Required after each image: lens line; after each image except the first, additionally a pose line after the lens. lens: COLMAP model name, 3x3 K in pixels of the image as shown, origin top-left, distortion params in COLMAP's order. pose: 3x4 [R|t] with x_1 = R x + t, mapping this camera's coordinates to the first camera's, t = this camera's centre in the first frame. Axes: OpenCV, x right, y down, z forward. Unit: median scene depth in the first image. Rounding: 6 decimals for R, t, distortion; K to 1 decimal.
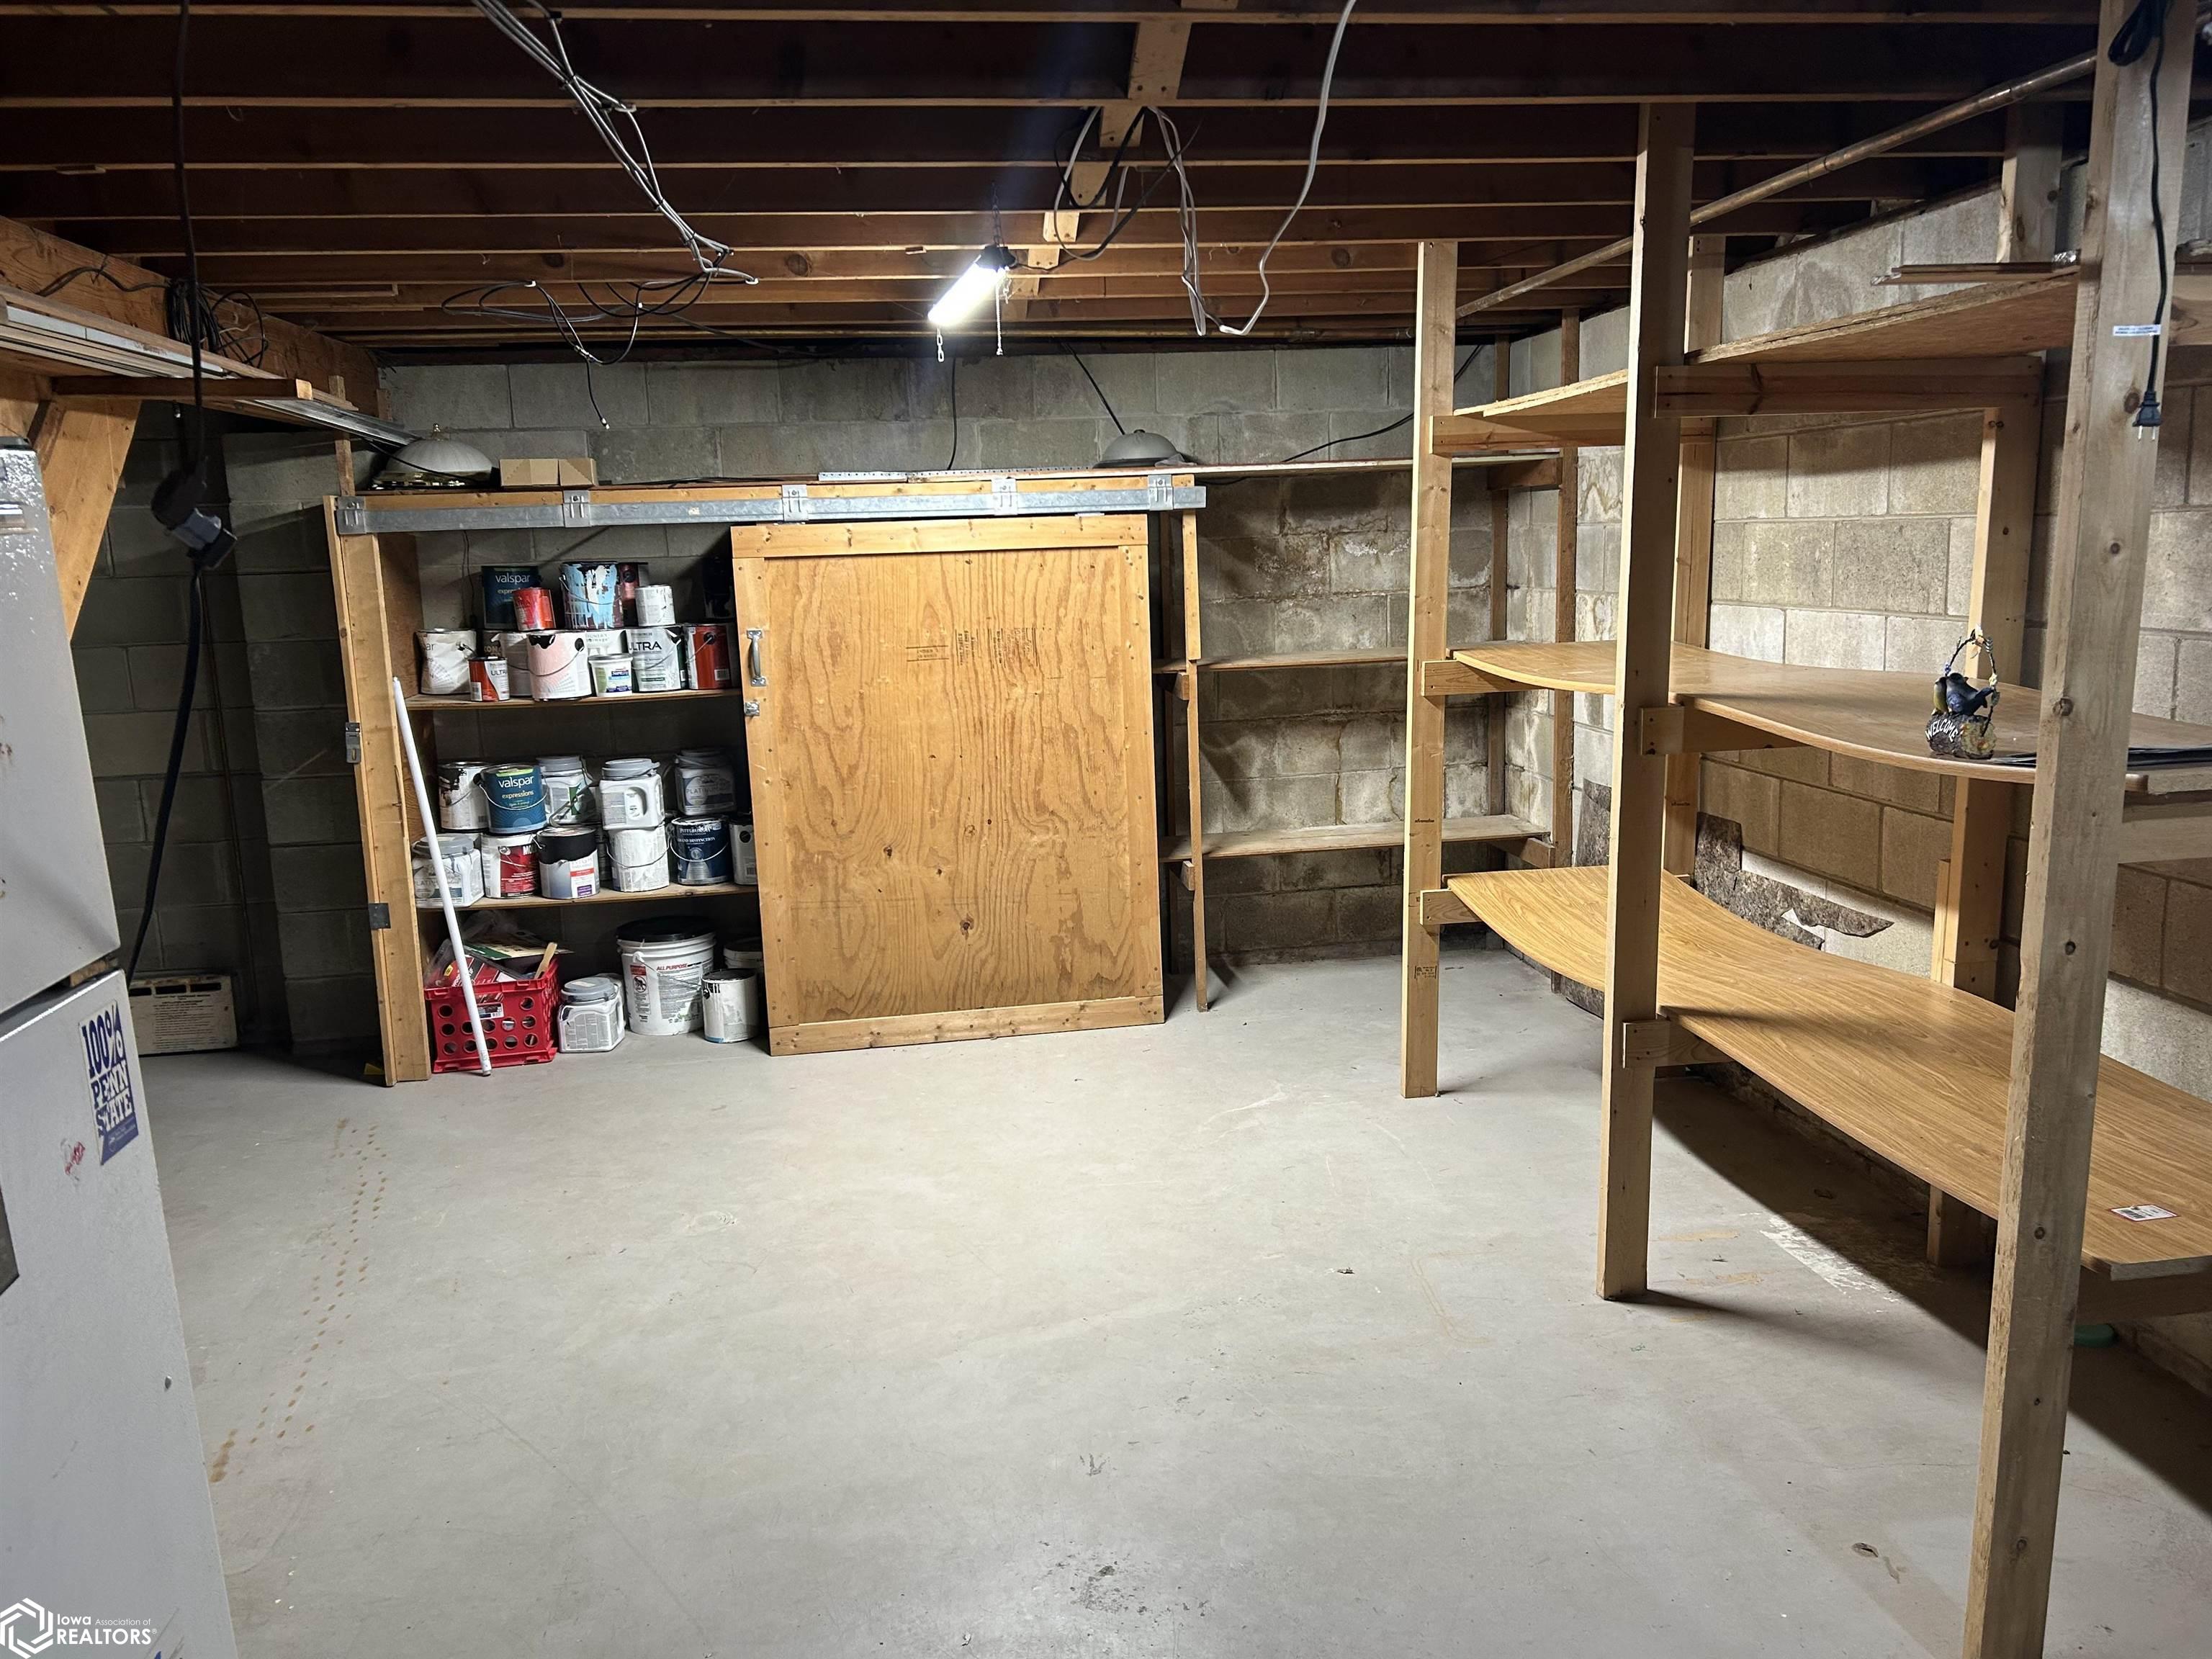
lens RADIAL K [[1665.3, 0, 1111.1], [0, 1665.3, 831.4], [0, 0, 1]] dist [0.035785, -0.037095]
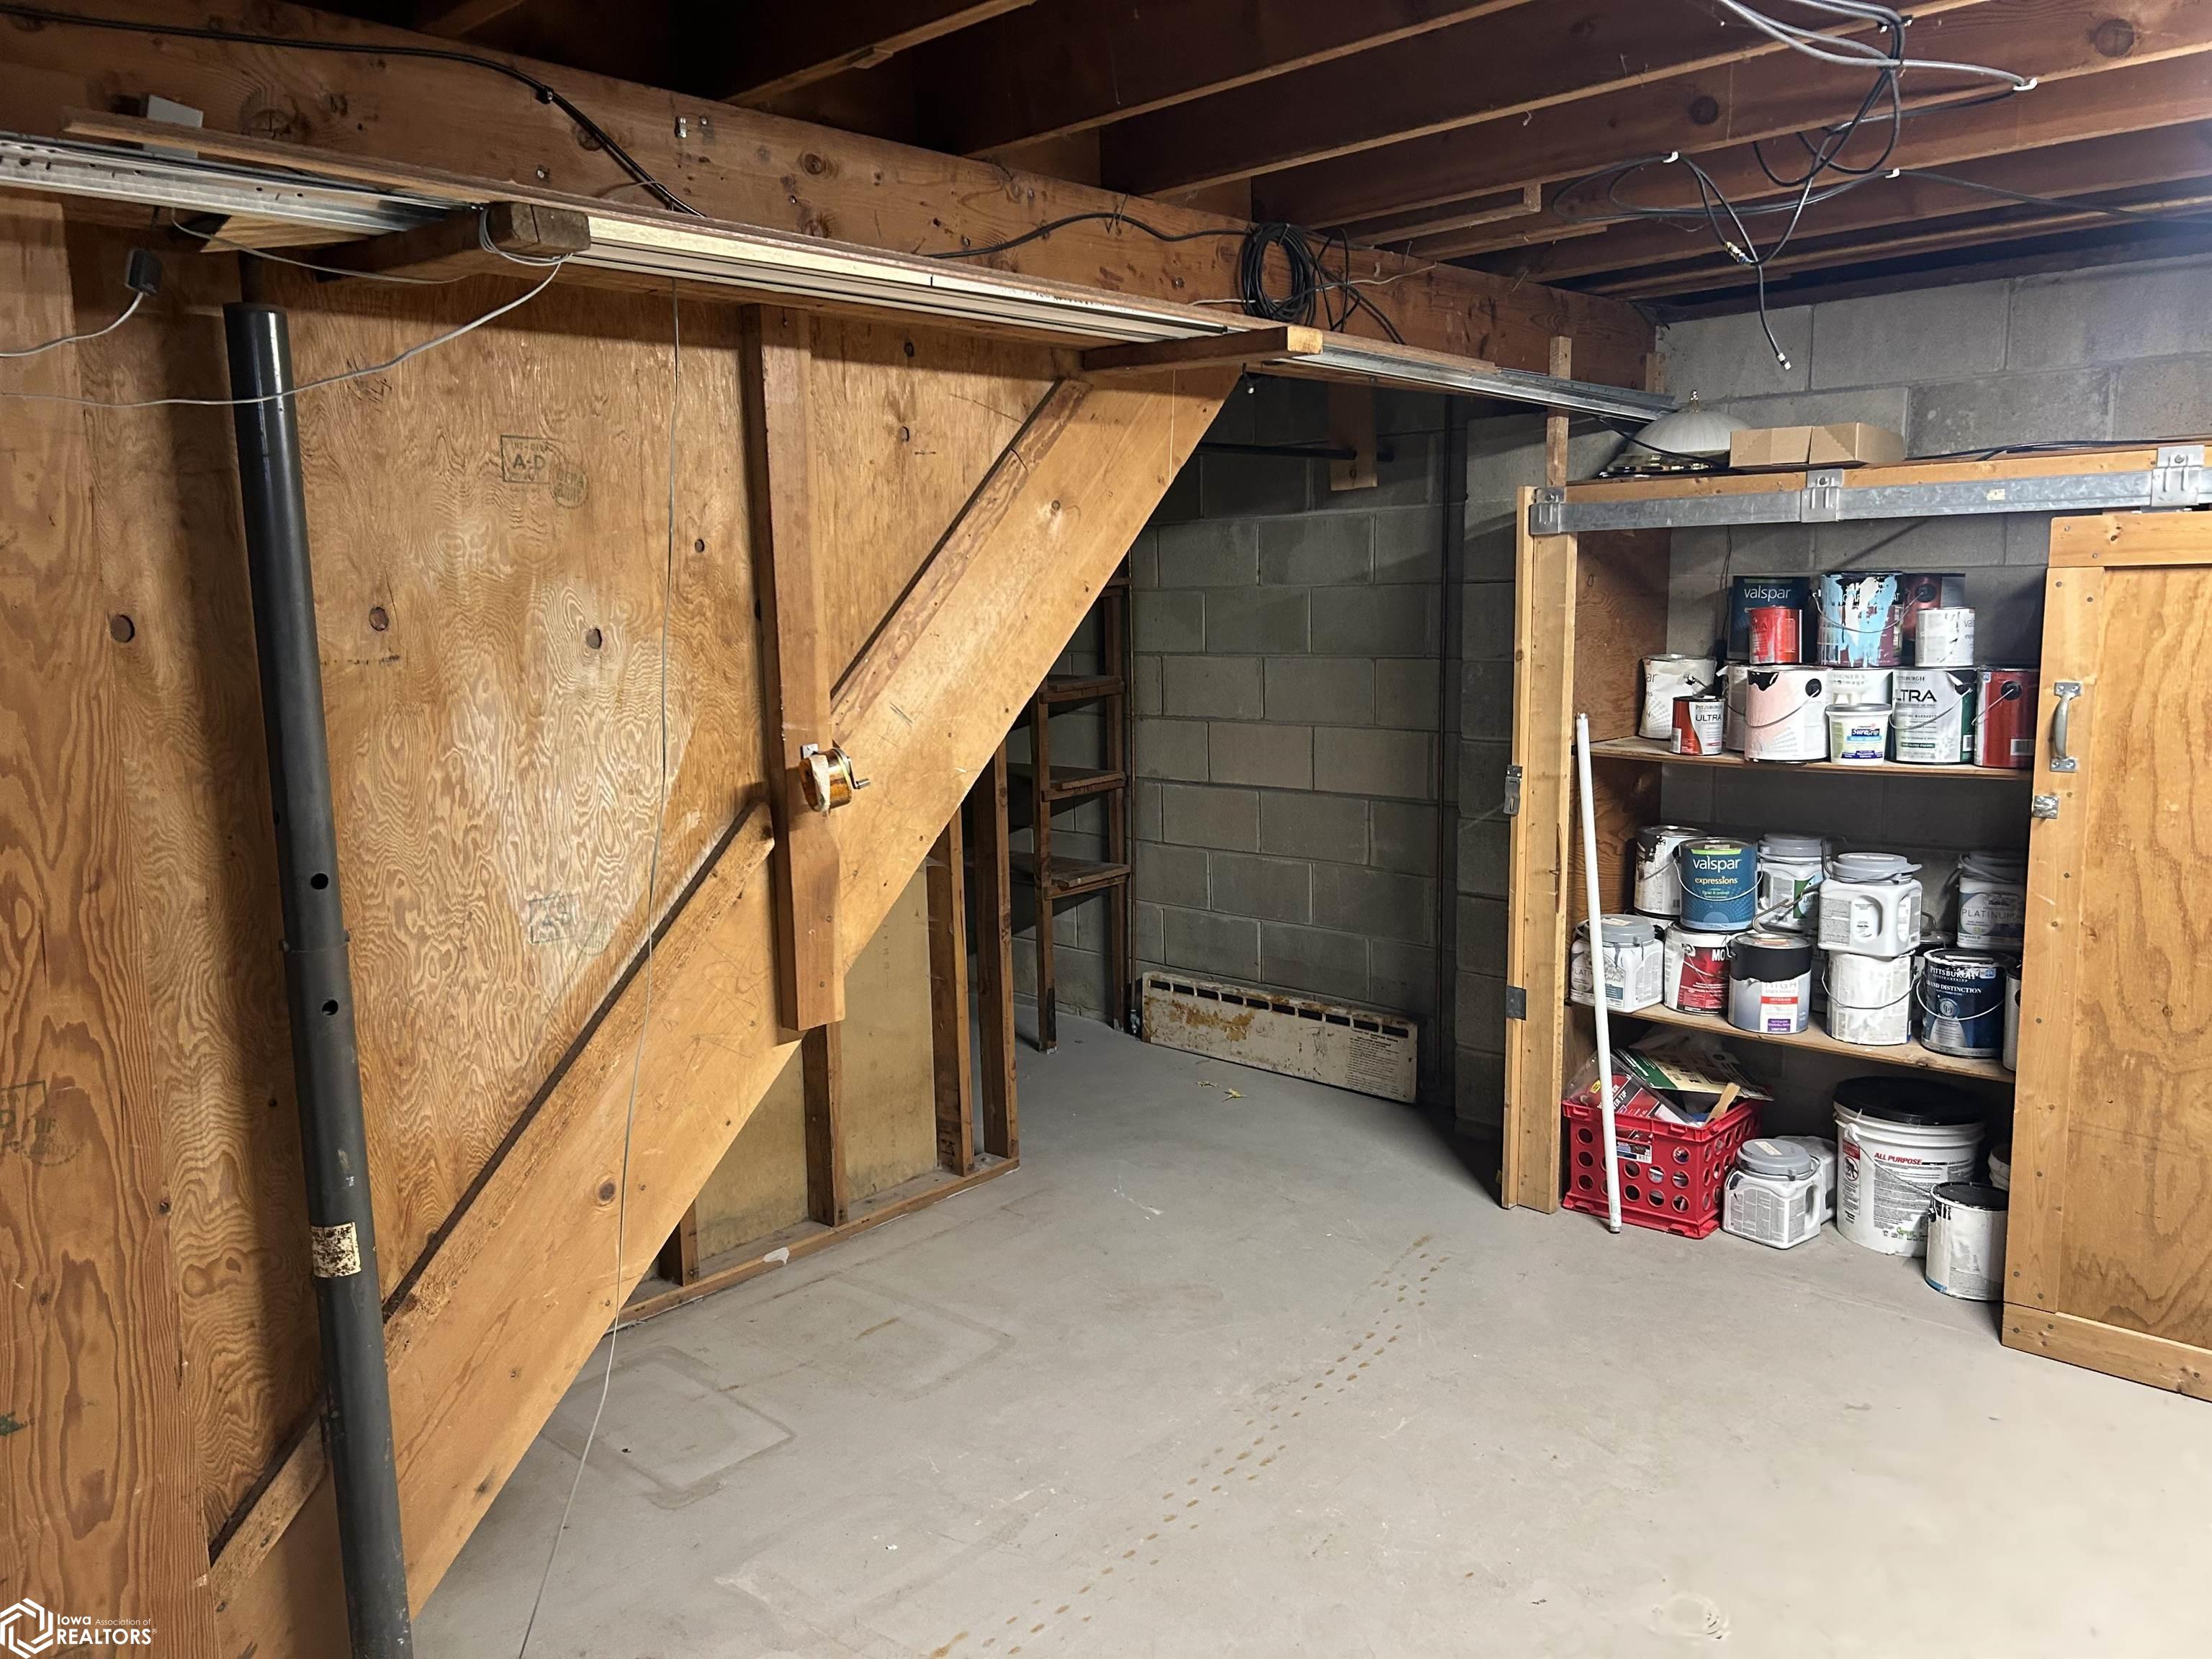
lens RADIAL K [[1665.3, 0, 1107.0], [0, 1665.3, 842.7], [0, 0, 1]] dist [0.035785, -0.037095]
pose [[0.615884, 0.140219, -0.775259, 0.057764], [-0.138975, 0.987939, 0.068281, -0.052464], [0.775483, 0.065689, 0.627943, 0.318650]]
